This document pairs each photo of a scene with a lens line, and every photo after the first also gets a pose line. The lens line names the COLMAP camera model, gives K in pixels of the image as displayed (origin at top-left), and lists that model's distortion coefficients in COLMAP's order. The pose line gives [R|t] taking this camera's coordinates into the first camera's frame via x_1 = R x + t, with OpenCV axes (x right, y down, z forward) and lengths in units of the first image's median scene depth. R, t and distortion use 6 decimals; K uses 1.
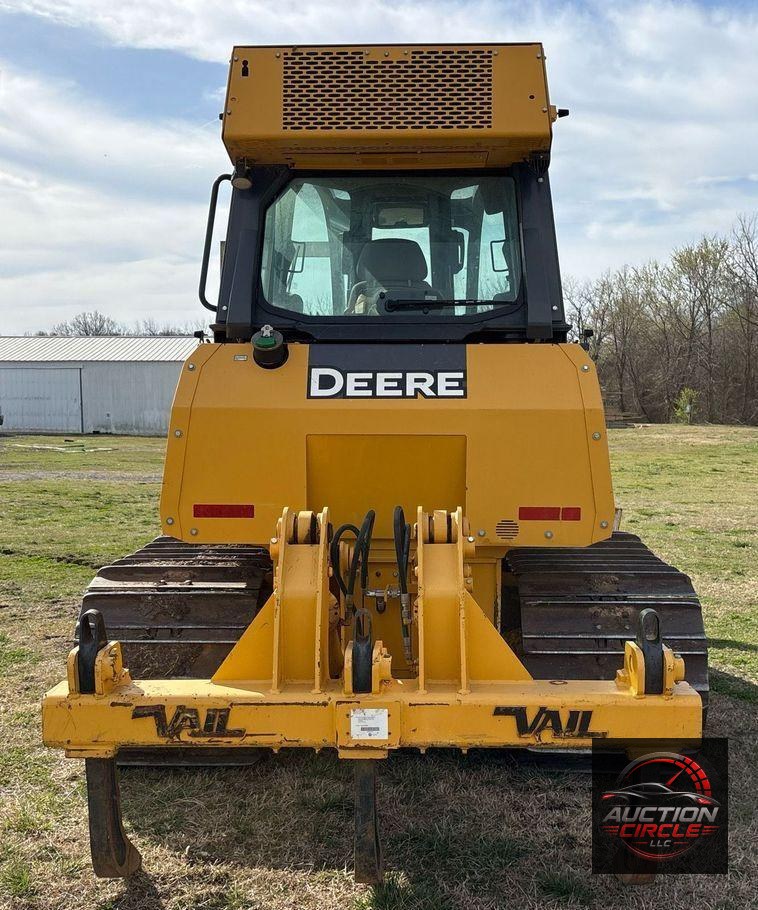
lens RADIAL K [[1160.2, 0, 379.1], [0, 1160.2, 484.7], [0, 0, 1]] dist [0.024572, 0.004289]
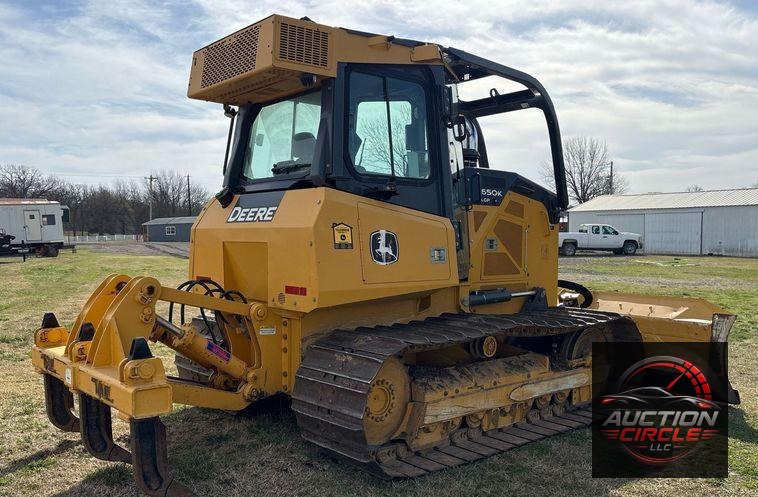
lens RADIAL K [[673.9, 0, 306.2], [0, 673.9, 248.3], [0, 0, 1]] dist [0.057692, 0.003837]
pose [[0.638465, 0.014634, -0.769512, 0.879074], [-0.054799, 0.998146, -0.026485, -0.010117], [0.767698, 0.059078, 0.638083, 0.391010]]
